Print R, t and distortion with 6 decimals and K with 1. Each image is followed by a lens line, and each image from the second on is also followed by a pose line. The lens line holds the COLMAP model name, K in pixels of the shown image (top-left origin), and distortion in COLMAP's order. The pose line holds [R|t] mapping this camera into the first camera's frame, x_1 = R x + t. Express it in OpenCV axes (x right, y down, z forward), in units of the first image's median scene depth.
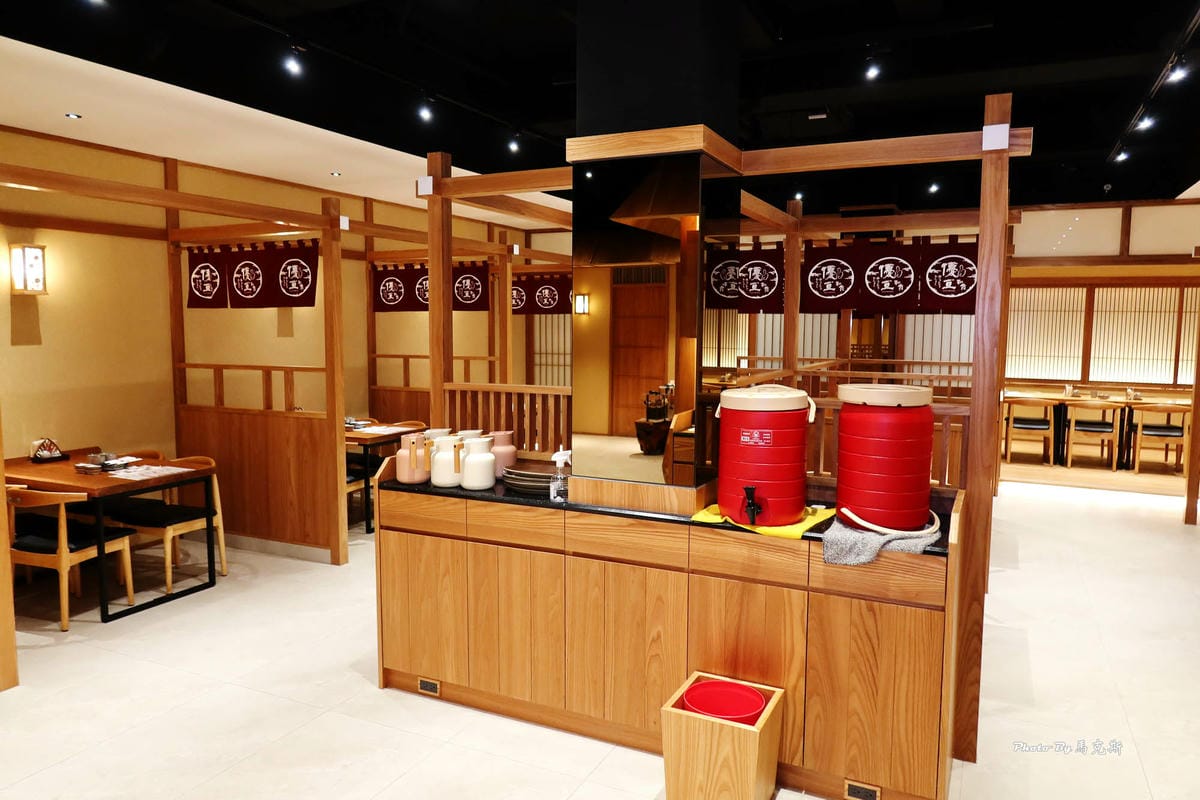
lens RADIAL K [[822.8, 0, 611.1], [0, 822.8, 403.9], [0, 0, 1]] dist [-0.001494, 0.000710]
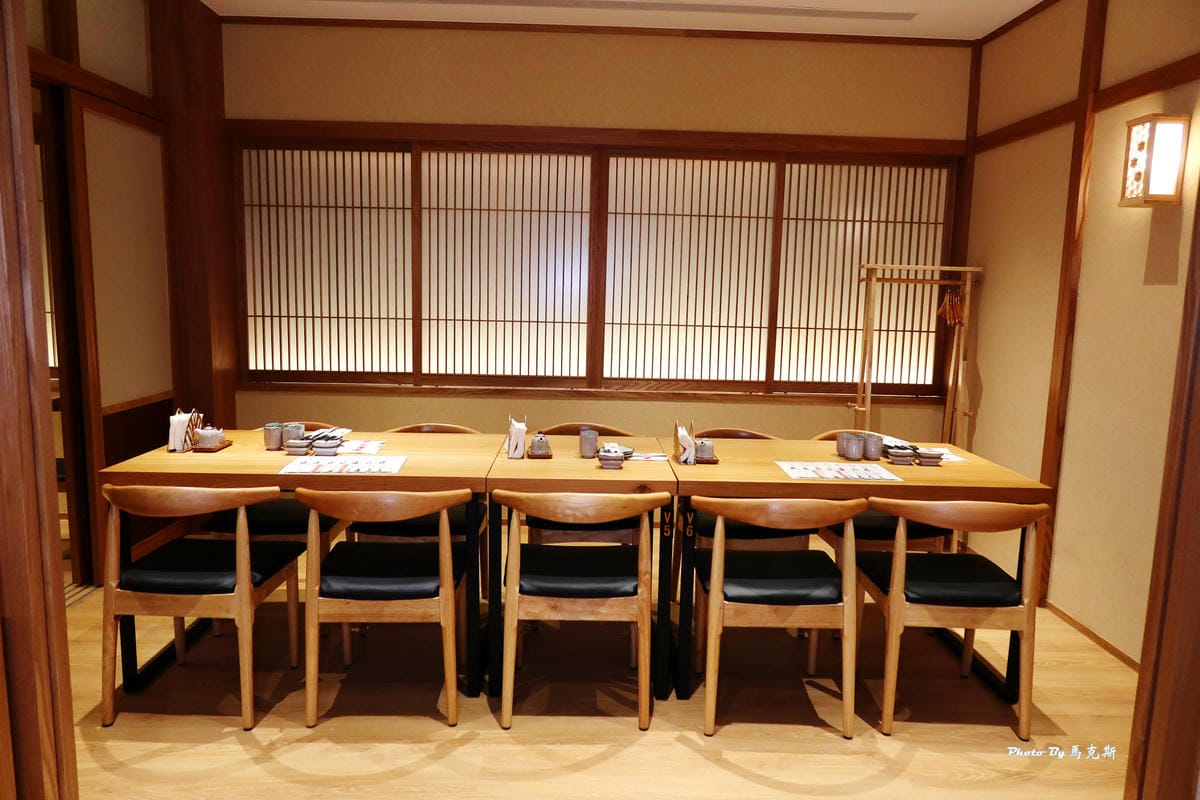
lens RADIAL K [[822.8, 0, 611.1], [0, 822.8, 403.9], [0, 0, 1]] dist [-0.001494, 0.000710]
pose [[0.890192, -0.053284, 0.452460, 0.401701], [0.028545, 0.997709, 0.061336, -0.041661], [-0.454691, -0.041685, 0.889673, 0.634578]]
